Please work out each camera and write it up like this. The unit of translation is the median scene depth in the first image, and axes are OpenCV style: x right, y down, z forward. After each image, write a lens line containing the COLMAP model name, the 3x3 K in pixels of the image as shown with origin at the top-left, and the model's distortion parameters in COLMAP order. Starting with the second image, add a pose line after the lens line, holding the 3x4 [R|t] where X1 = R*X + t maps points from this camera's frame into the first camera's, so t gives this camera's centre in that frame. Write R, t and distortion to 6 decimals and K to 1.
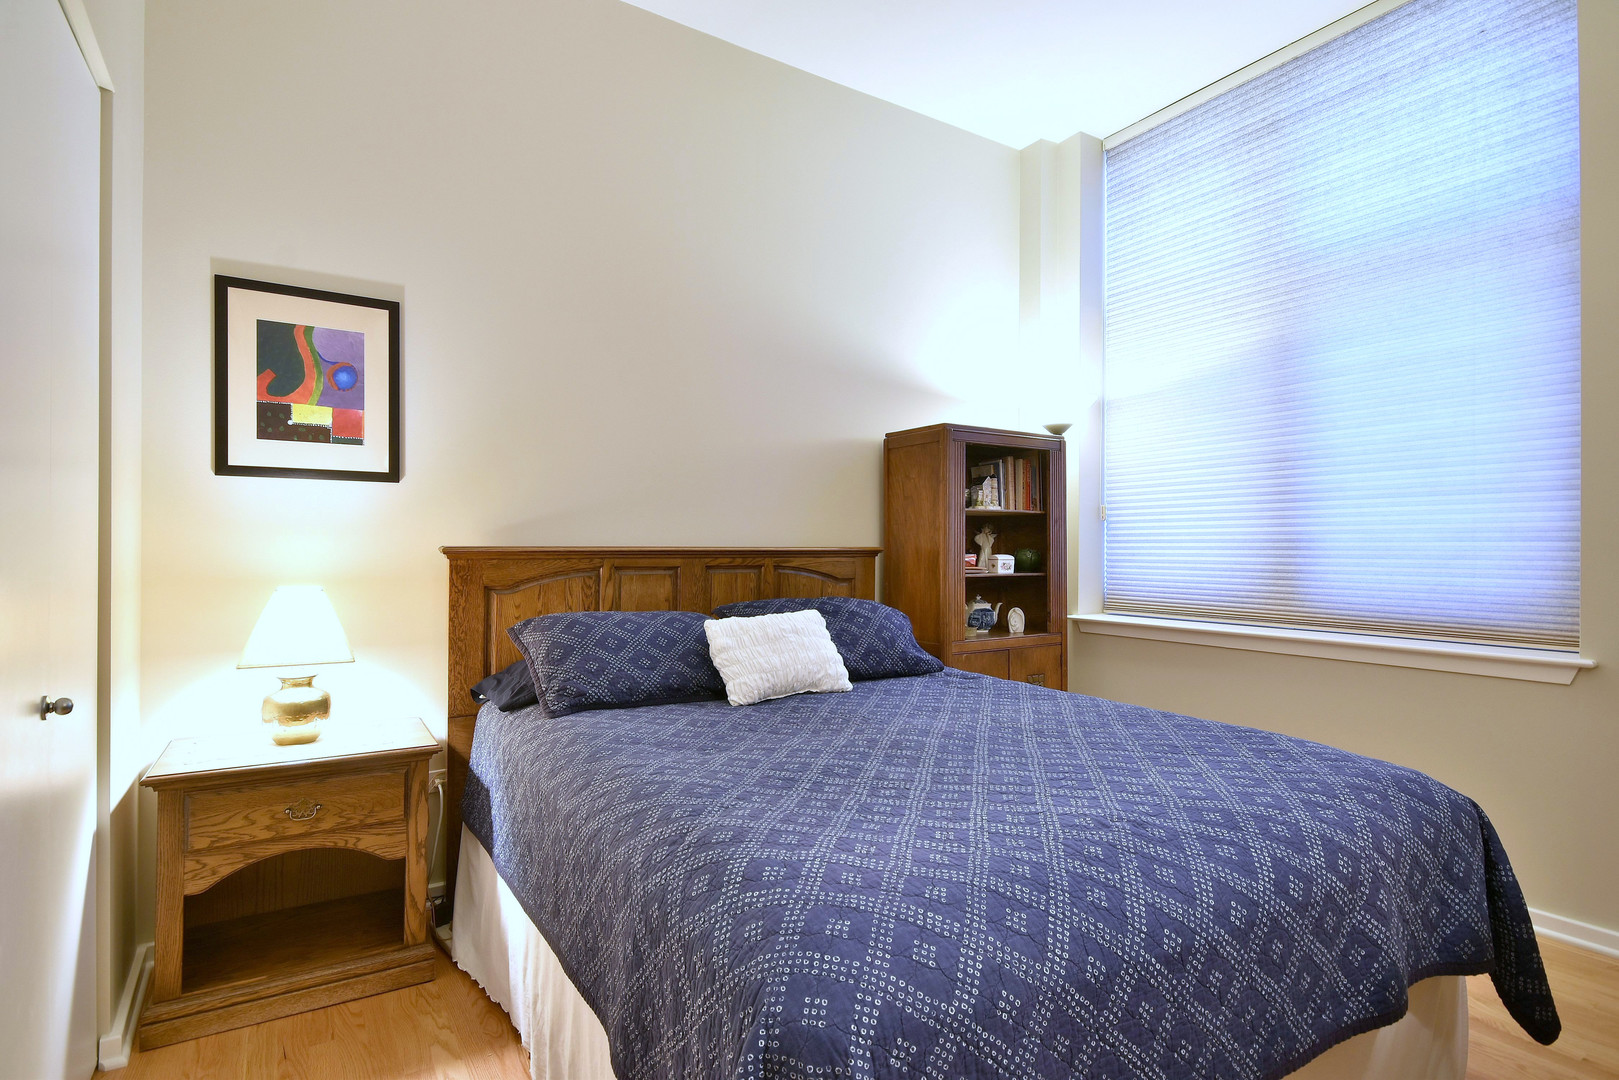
lens RADIAL K [[827.6, 0, 805.3], [0, 827.6, 535.1], [0, 0, 1]] dist [0.021299, -0.006361]
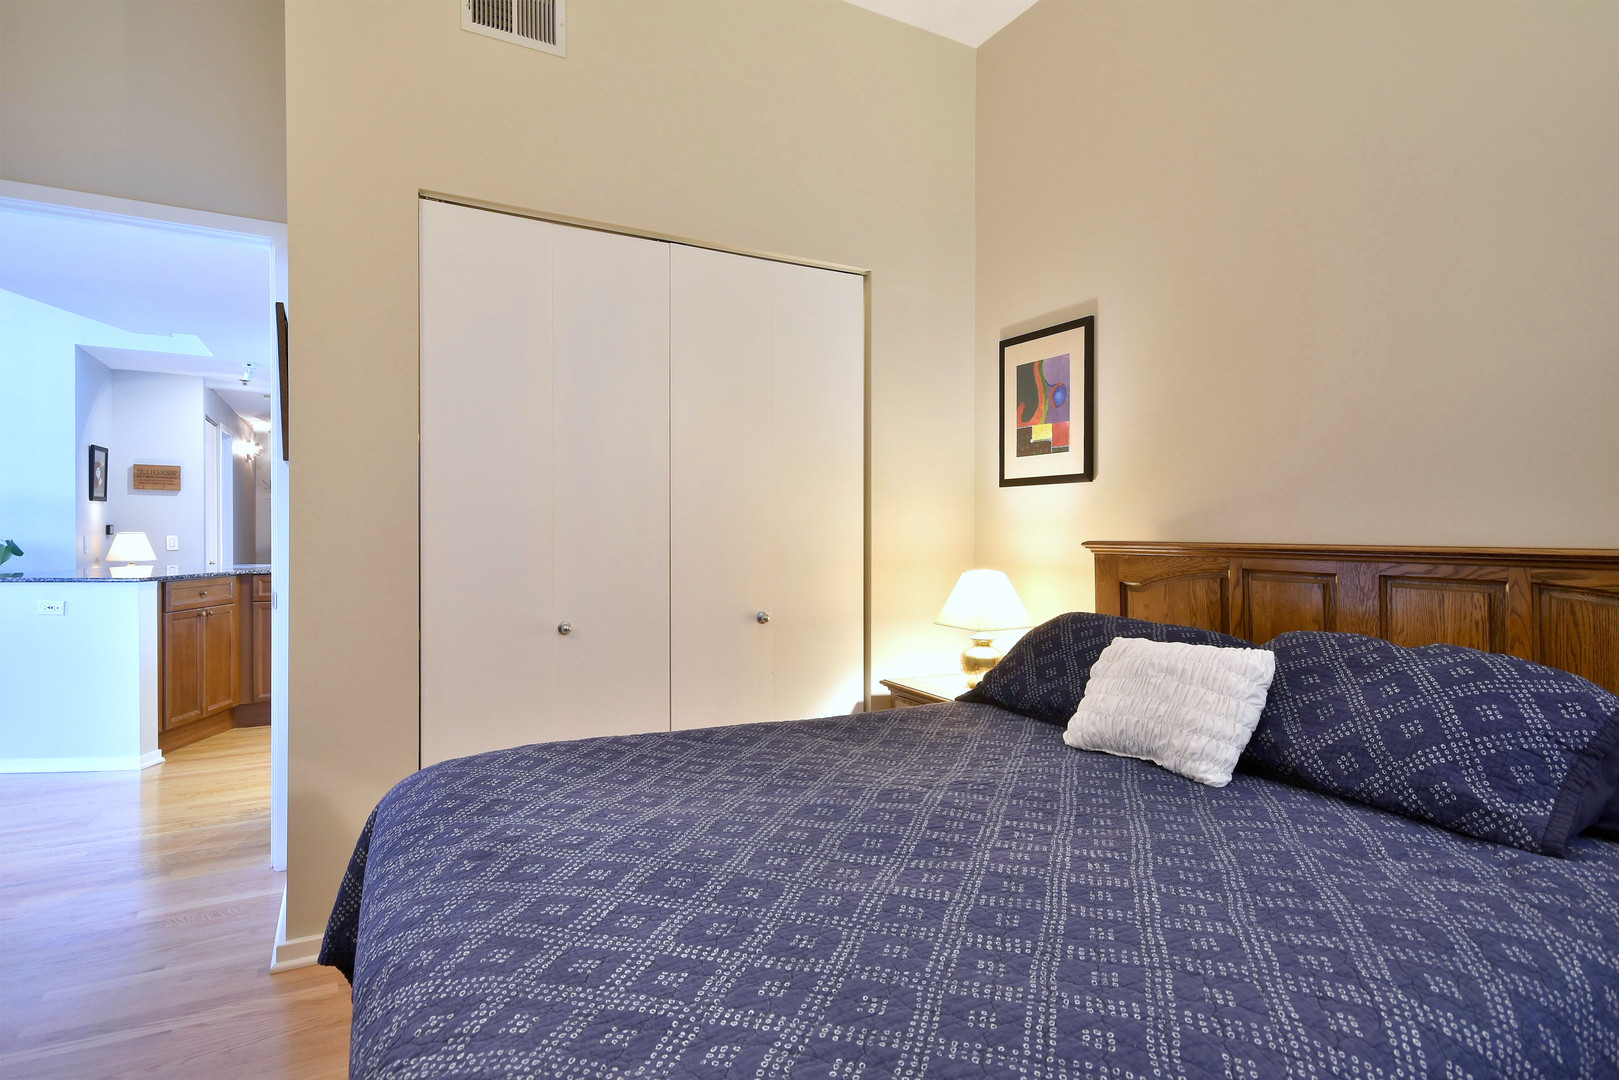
lens RADIAL K [[860.3, 0, 811.8], [0, 860.3, 533.5], [0, 0, 1]] dist [0.011278, 0.008060]
pose [[-0.066471, -0.000258, -0.997788, 0.692067], [0.007569, 0.999971, -0.000763, 0.002838], [0.997760, -0.007603, -0.066467, 0.745667]]
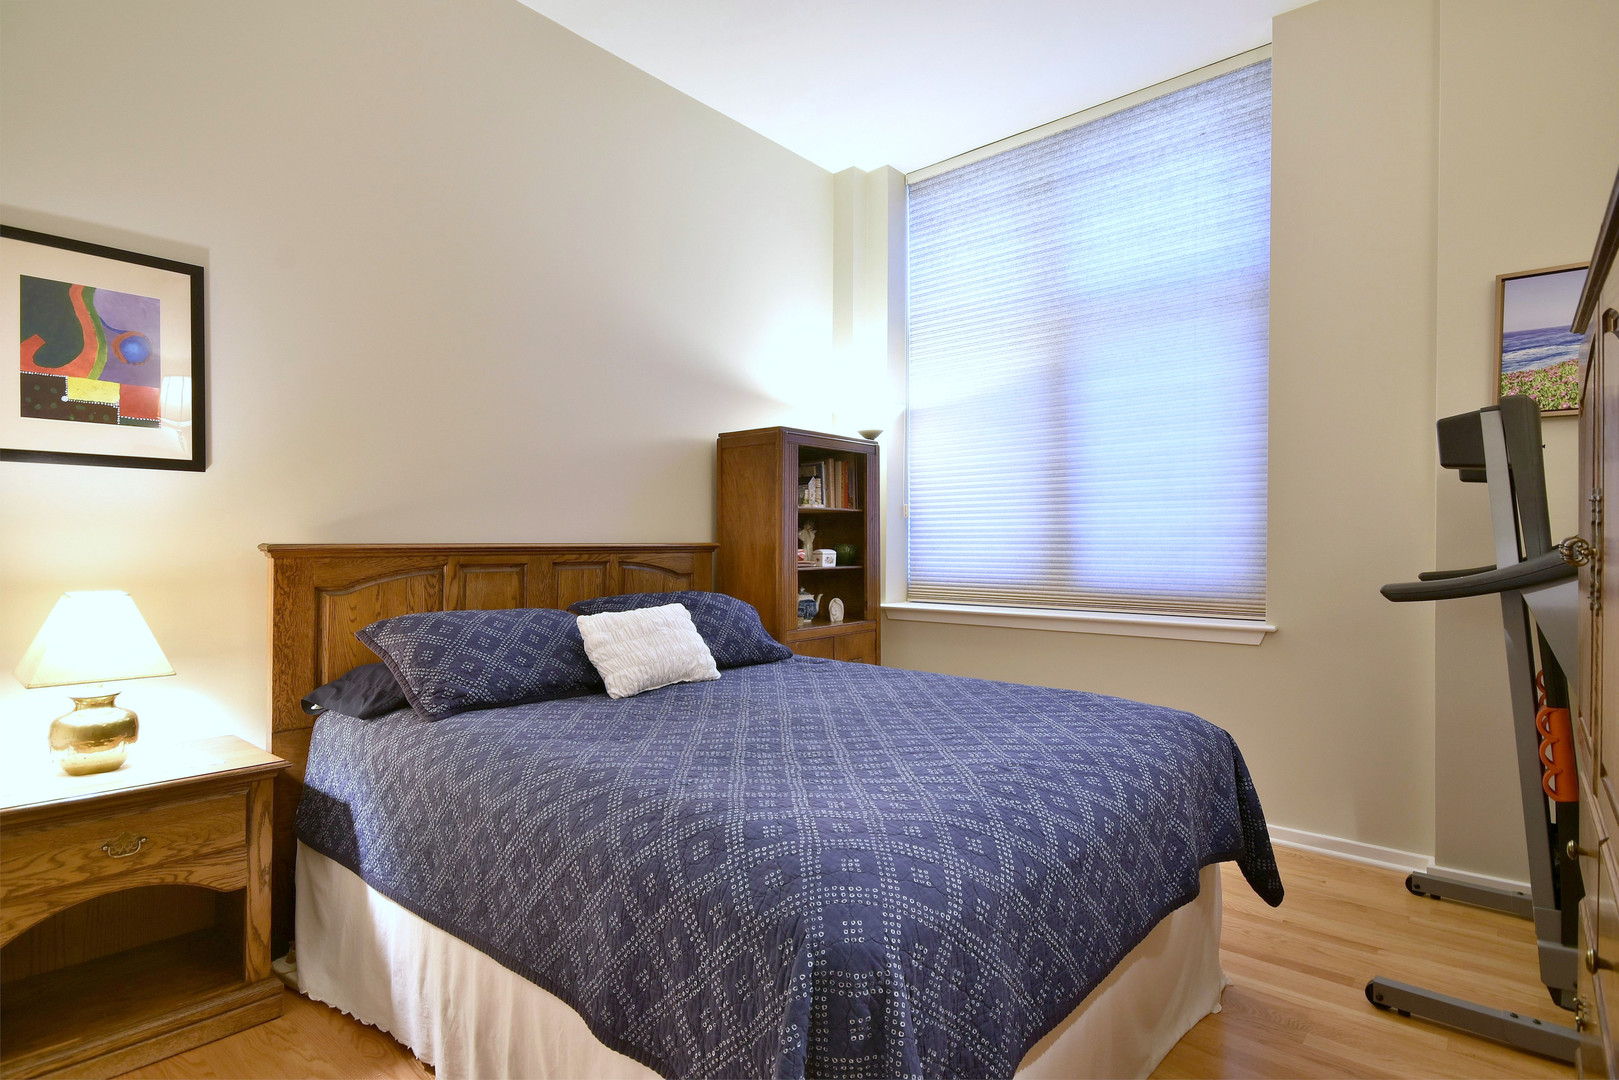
lens RADIAL K [[827.6, 0, 813.2], [0, 827.6, 540.6], [0, 0, 1]] dist [0.021299, -0.006361]
pose [[0.955762, -0.002755, 0.294127, -0.138871], [-0.000981, 0.999921, 0.012555, -0.001884], [-0.294138, -0.012288, 0.955684, -0.042480]]
